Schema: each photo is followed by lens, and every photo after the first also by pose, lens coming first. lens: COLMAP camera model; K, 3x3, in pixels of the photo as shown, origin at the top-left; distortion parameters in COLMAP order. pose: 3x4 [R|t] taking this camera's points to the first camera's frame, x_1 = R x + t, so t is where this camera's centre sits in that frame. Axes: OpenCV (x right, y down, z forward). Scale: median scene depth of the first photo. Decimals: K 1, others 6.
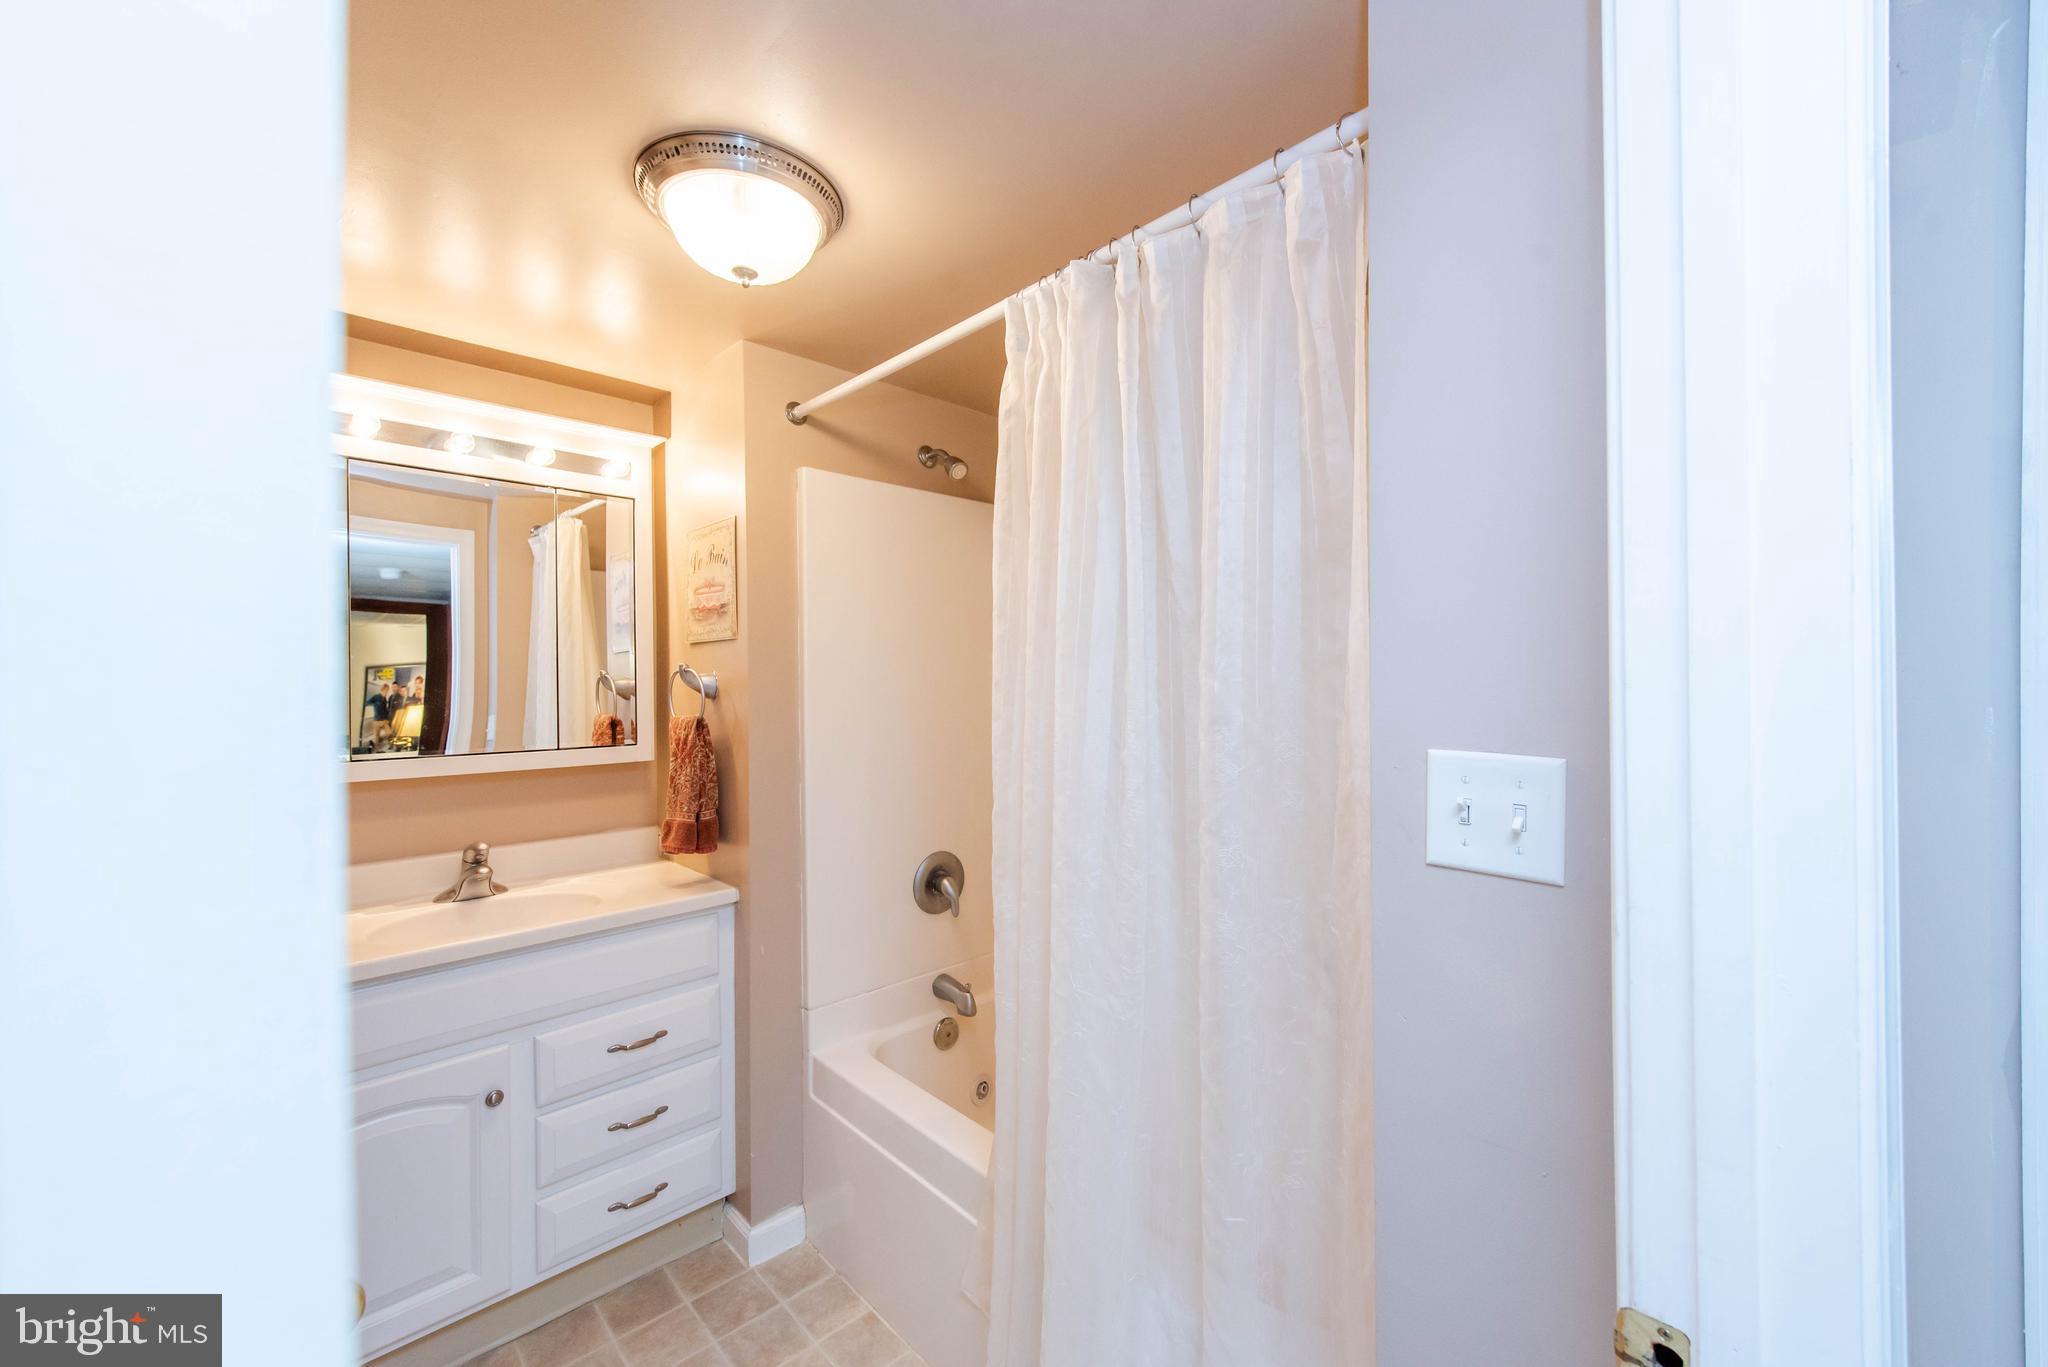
lens RADIAL K [[802.1, 0, 1025.7], [0, 802.1, 679.4], [0, 0, 1]] dist [0.013712, -0.002947]
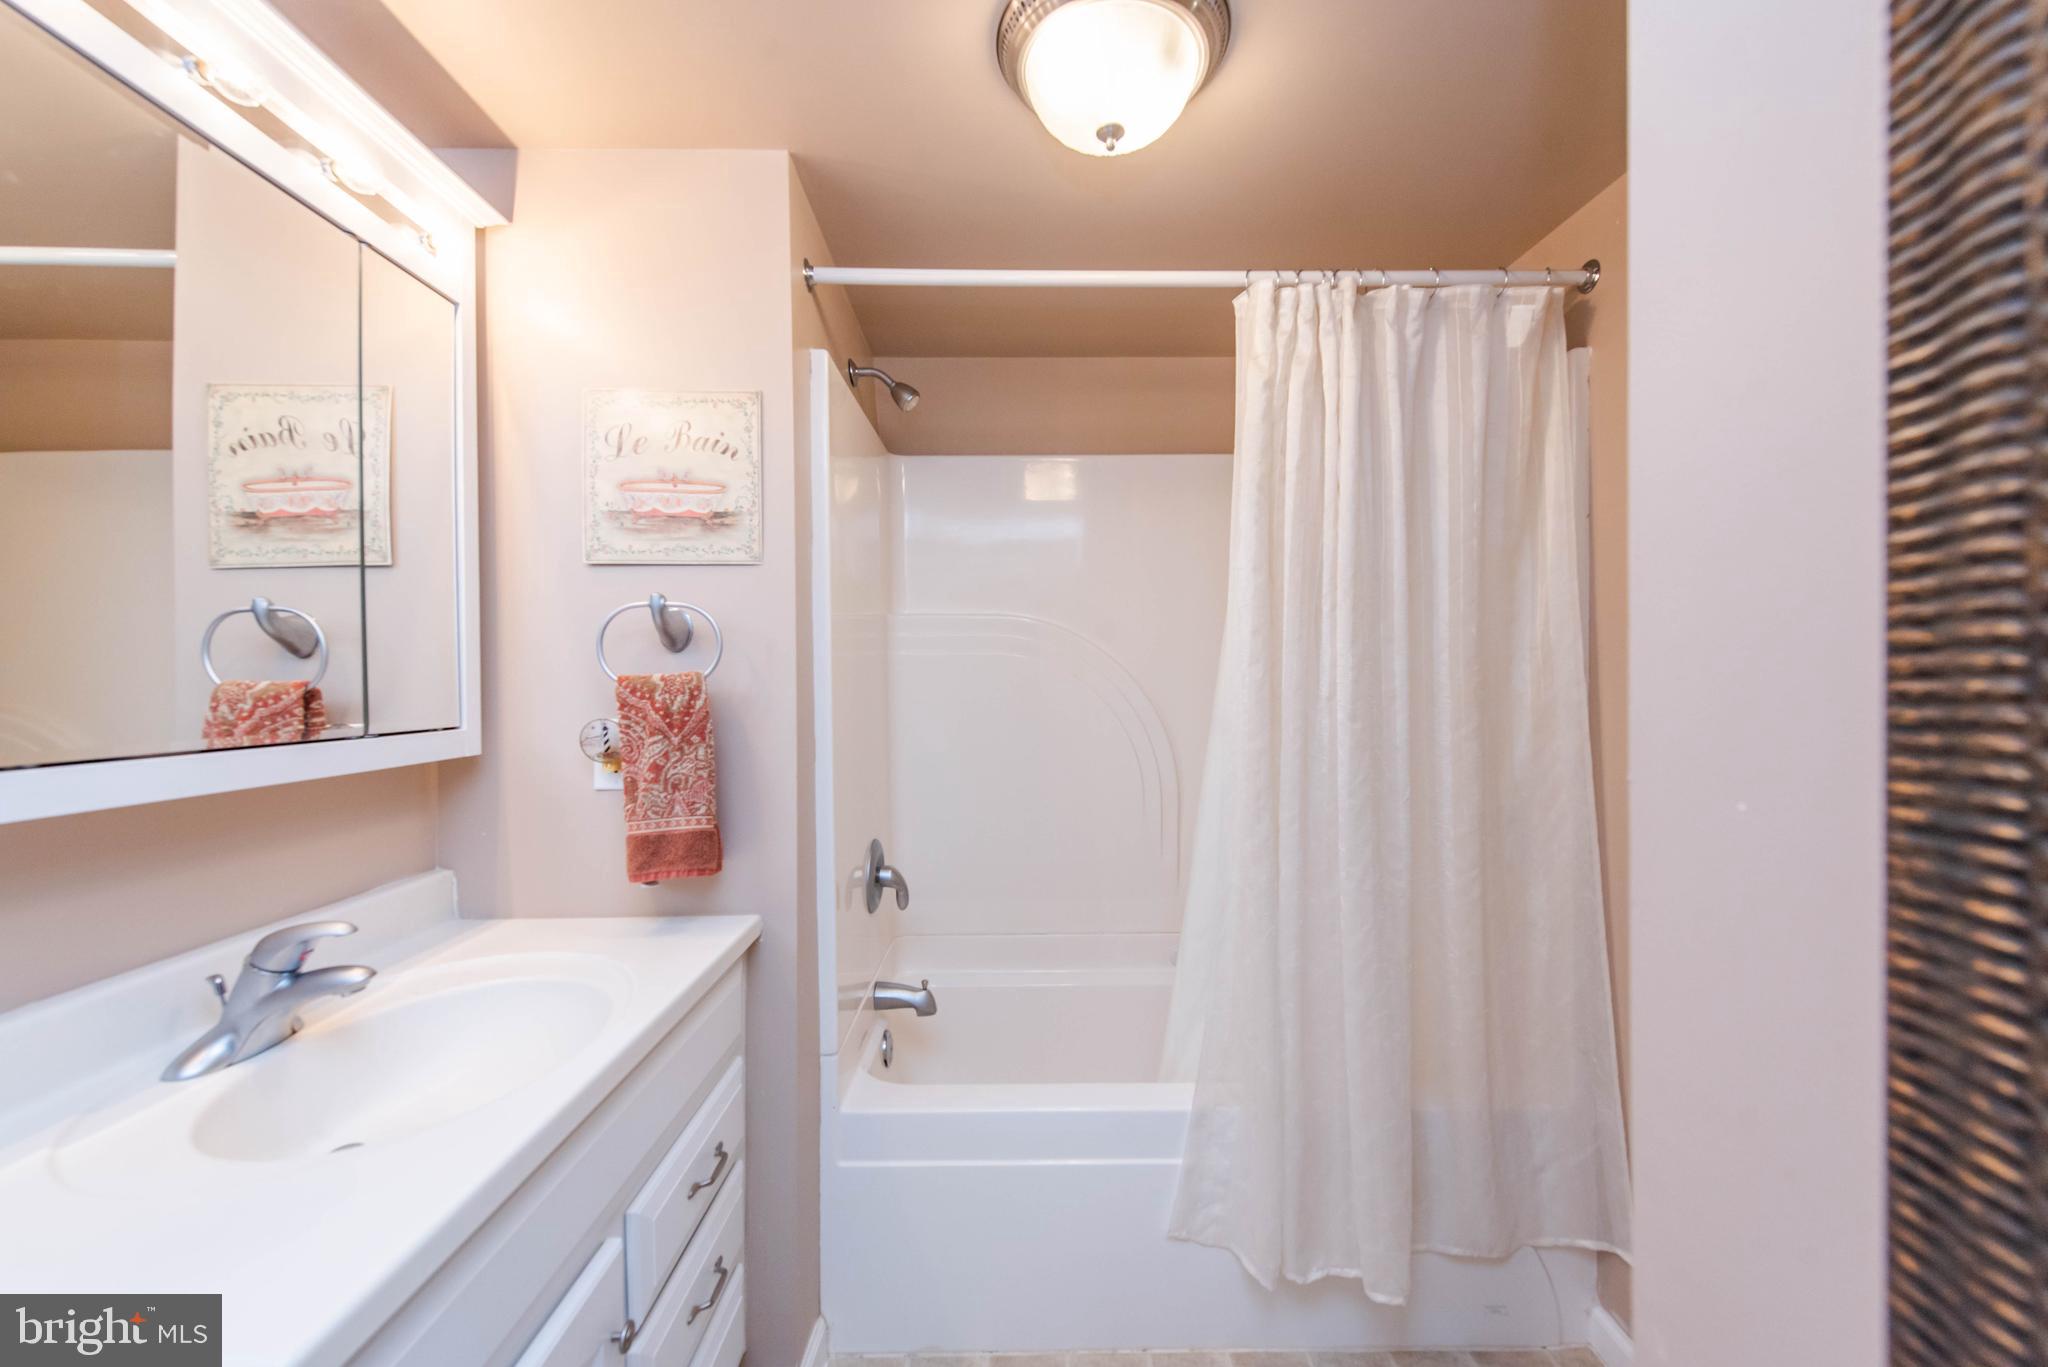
lens RADIAL K [[802.1, 0, 1046.7], [0, 802.1, 684.0], [0, 0, 1]] dist [0.013712, -0.002947]
pose [[0.671614, -0.001508, 0.740900, -0.710624], [-0.001376, 0.999994, 0.003282, 0.051902], [-0.740900, -0.003224, 0.671608, 0.333518]]
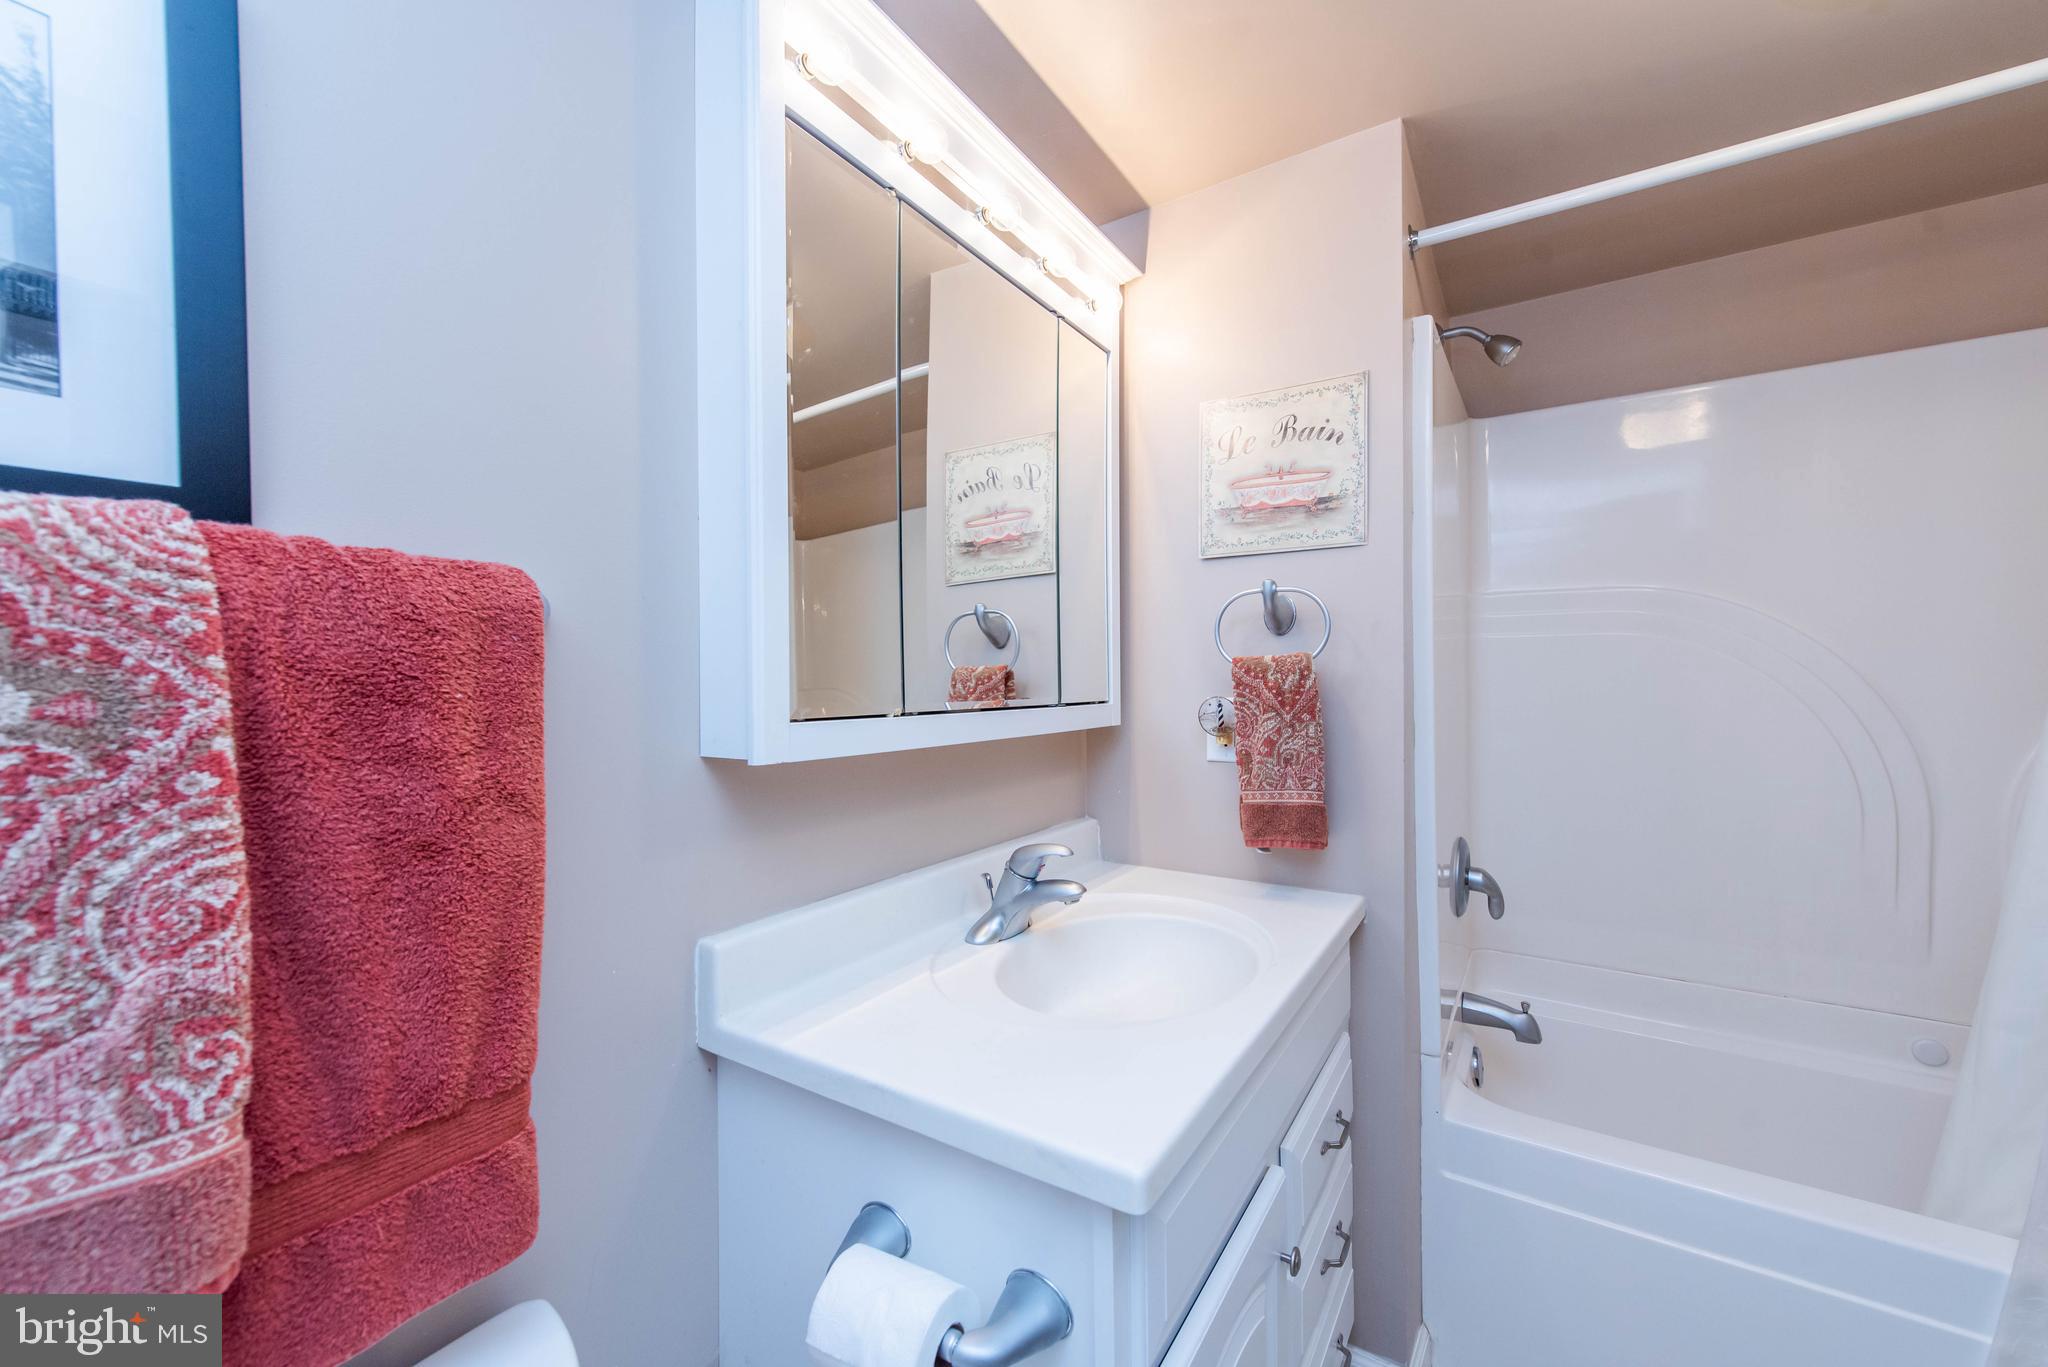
lens RADIAL K [[802.1, 0, 1032.9], [0, 802.1, 687.3], [0, 0, 1]] dist [0.013712, -0.002947]
pose [[0.971068, 0.002436, 0.238792, -0.806351], [-0.004079, 0.999971, 0.006385, 0.070888], [-0.238769, -0.007175, 0.971050, 0.379234]]
